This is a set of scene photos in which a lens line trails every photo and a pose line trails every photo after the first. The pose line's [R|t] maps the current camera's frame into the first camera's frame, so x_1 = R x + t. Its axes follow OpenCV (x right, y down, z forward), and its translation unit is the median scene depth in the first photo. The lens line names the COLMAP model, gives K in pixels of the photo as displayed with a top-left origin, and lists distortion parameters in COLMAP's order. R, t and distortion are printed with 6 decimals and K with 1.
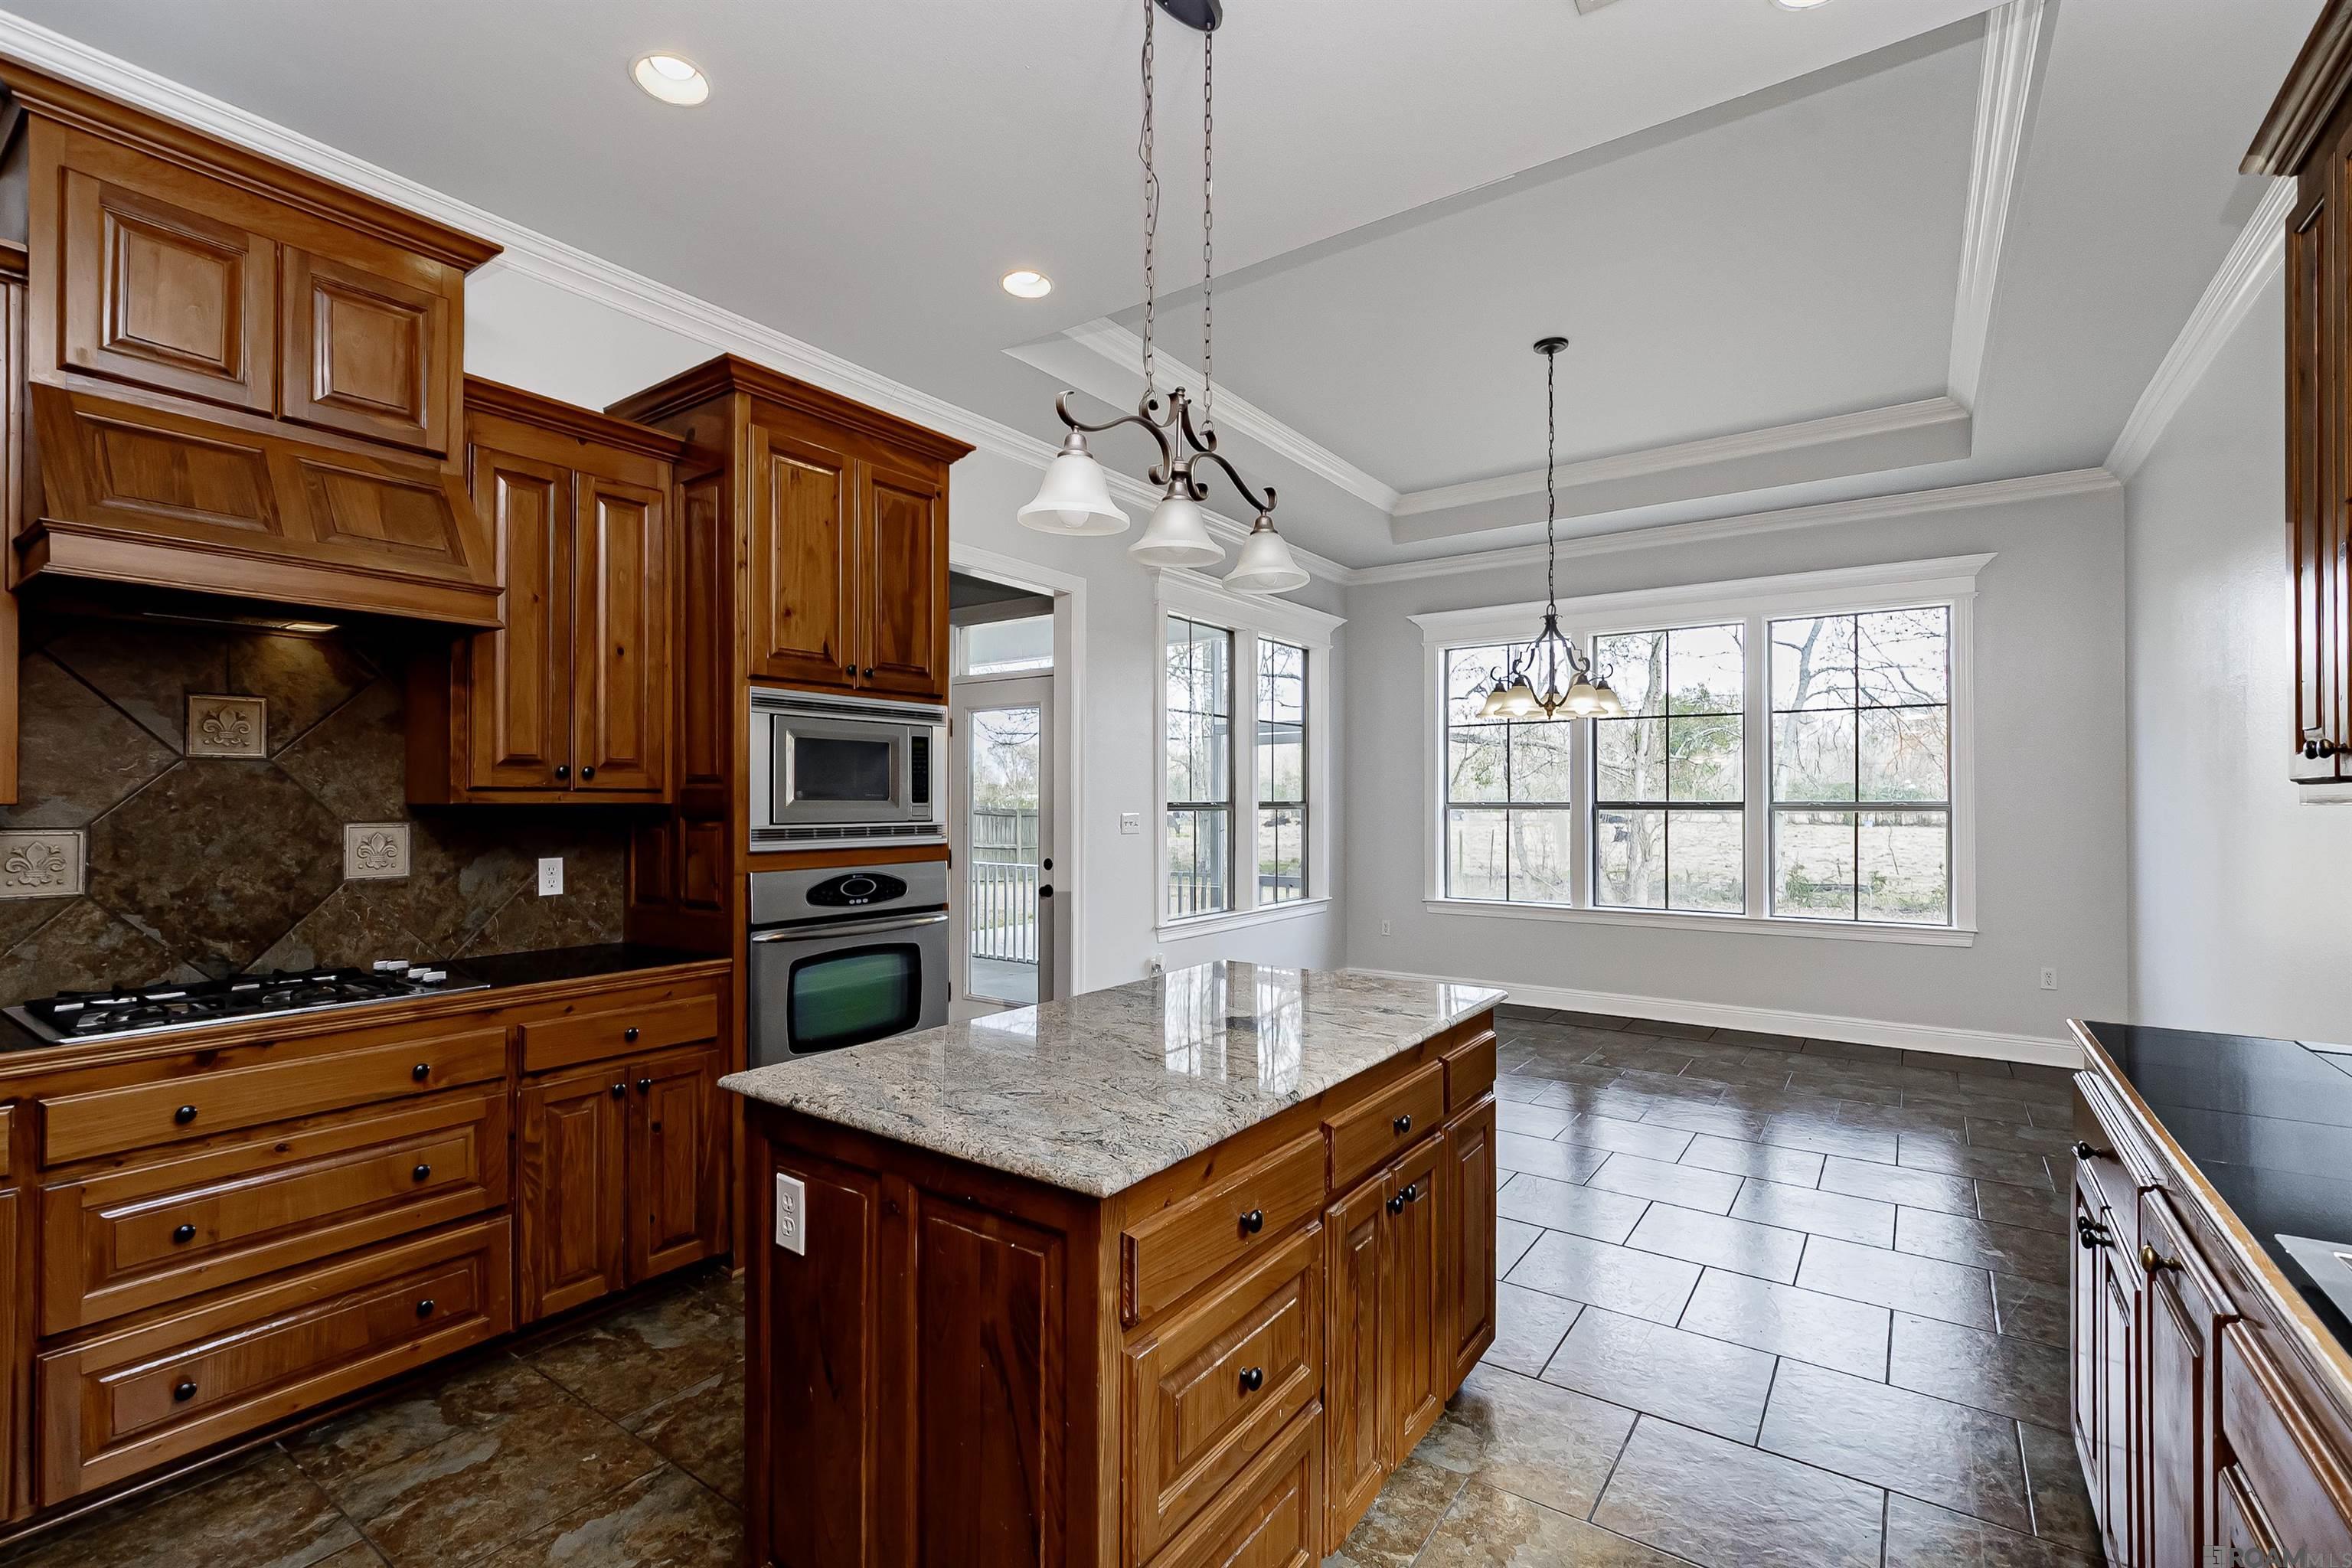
lens RADIAL K [[1076.7, 0, 1216.2], [0, 1076.7, 788.9], [0, 0, 1]] dist [-0.006781, -0.000015]
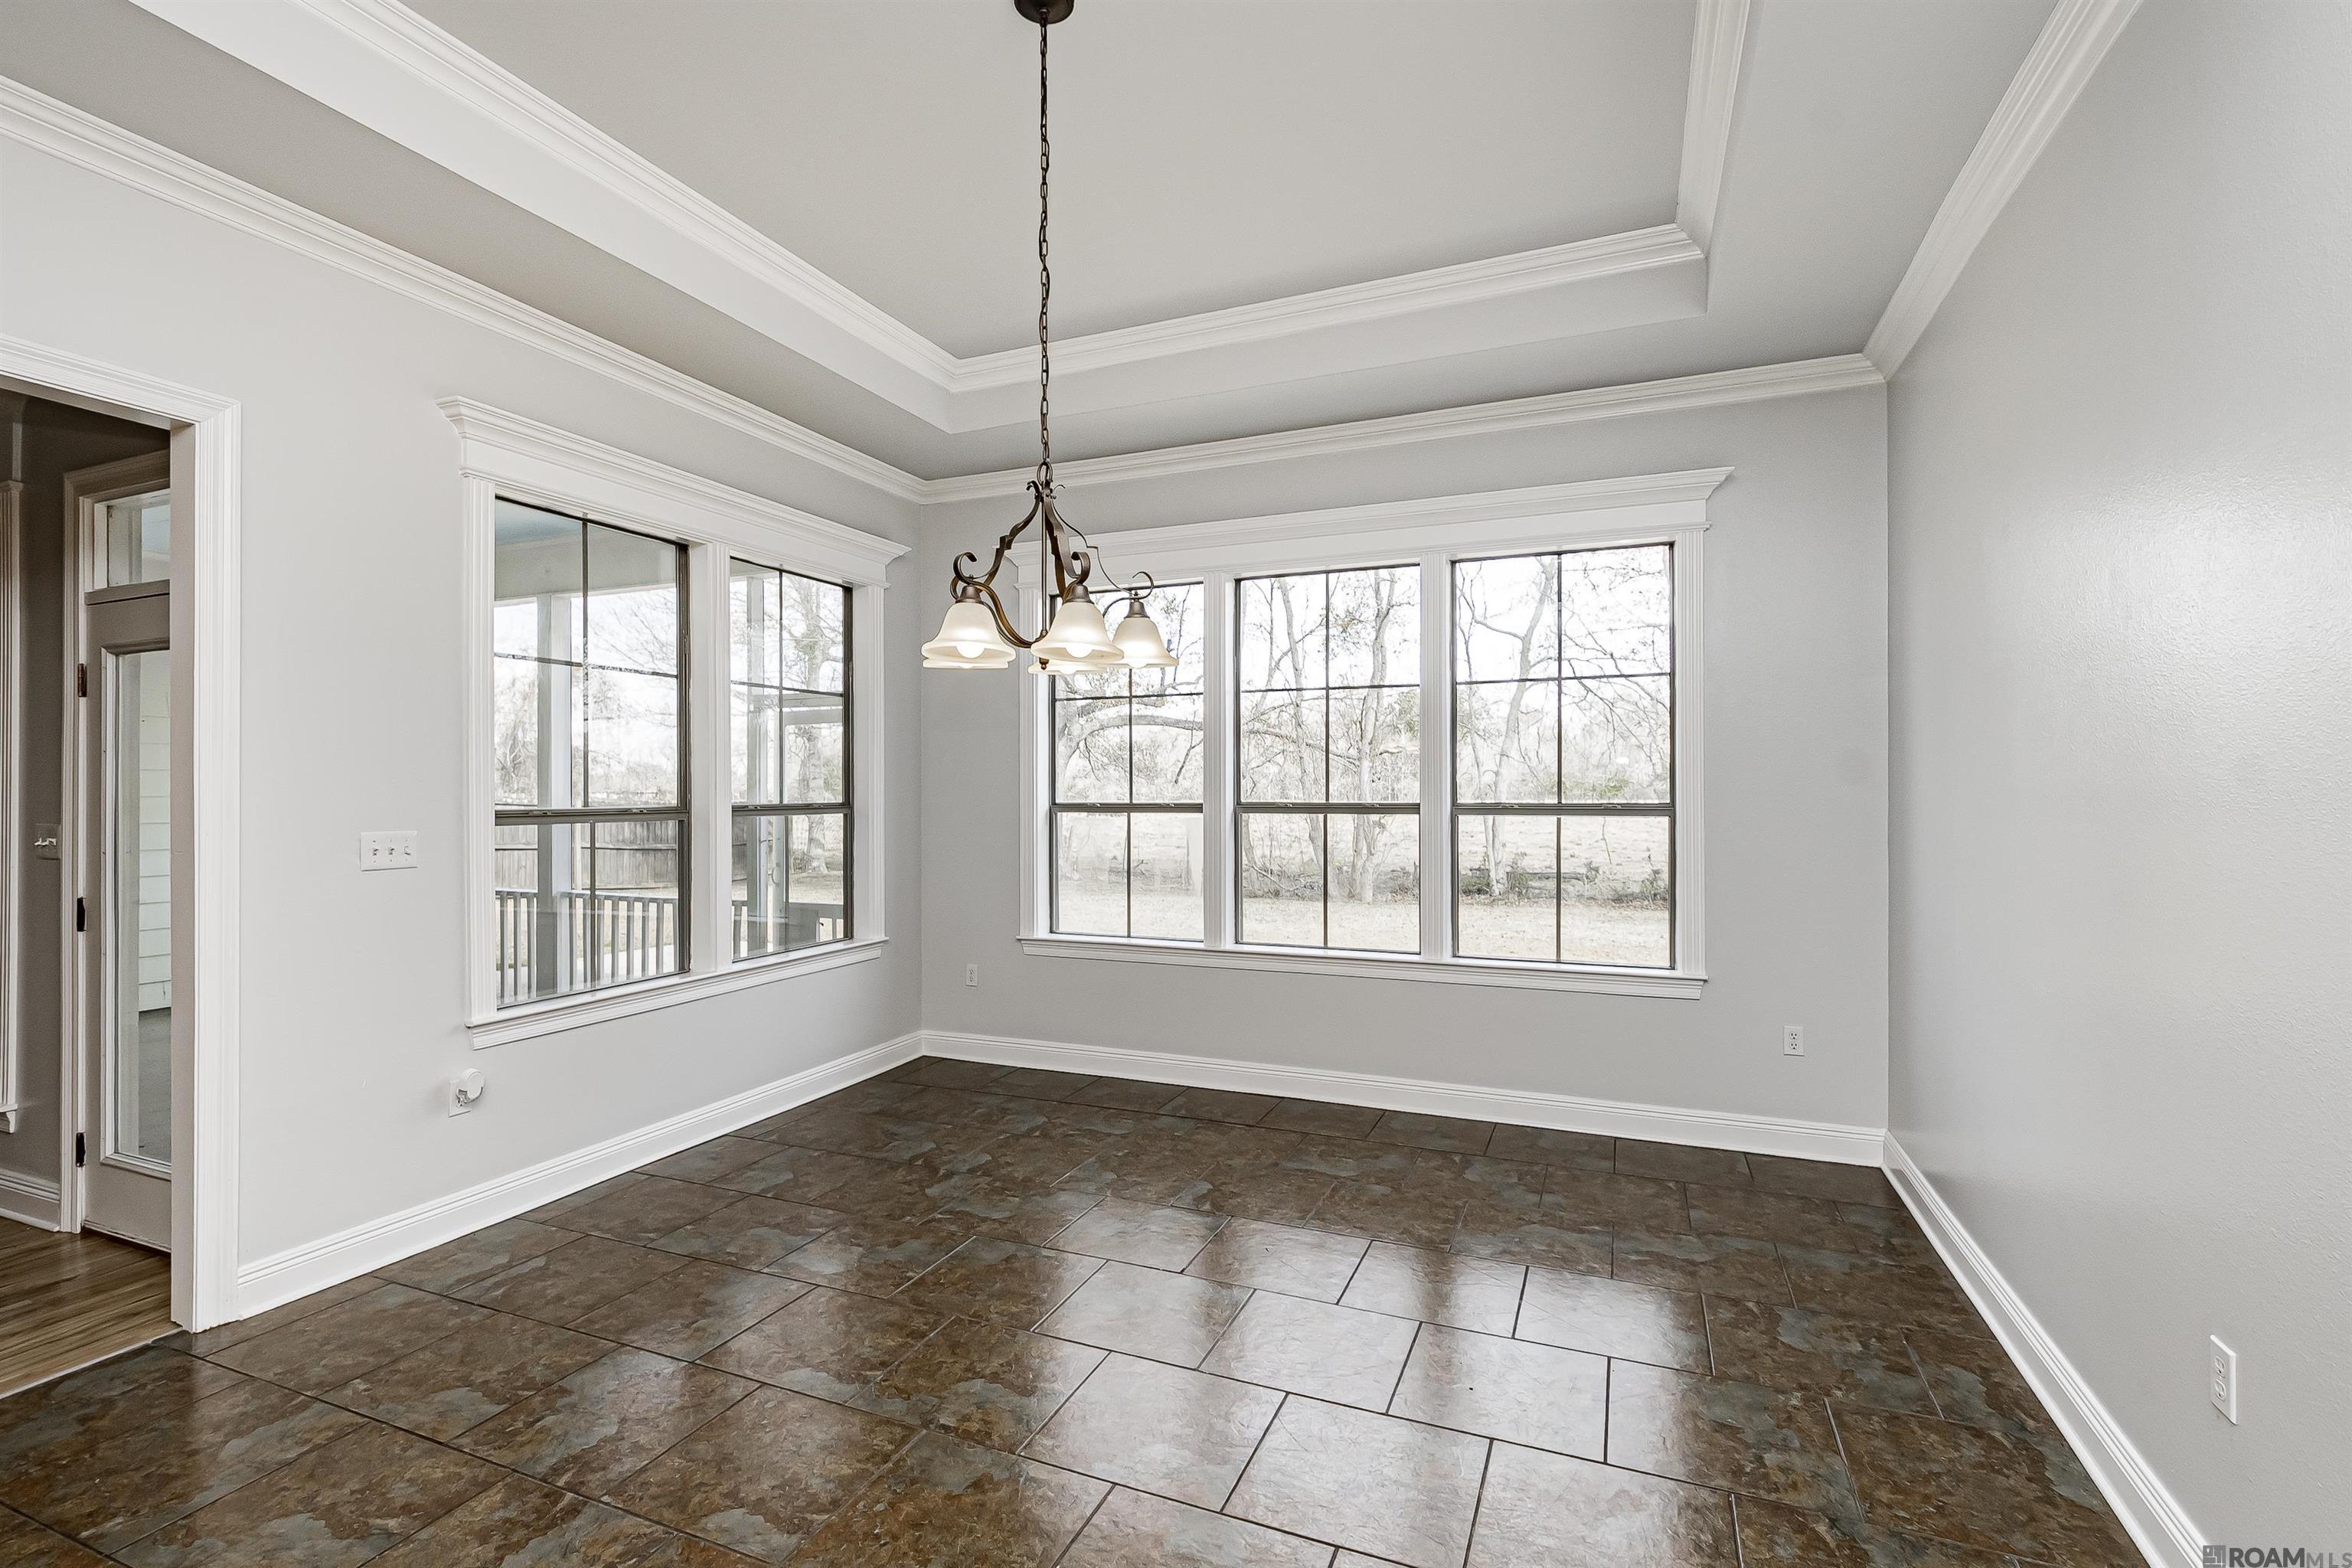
lens RADIAL K [[1076.7, 0, 1182.1], [0, 1076.7, 786.9], [0, 0, 1]] dist [-0.006781, -0.000015]
pose [[0.982600, -0.001673, 0.185726, 0.191823], [0.000054, 0.999962, 0.008721, -0.005148], [-0.185733, -0.008559, 0.982563, 0.302014]]
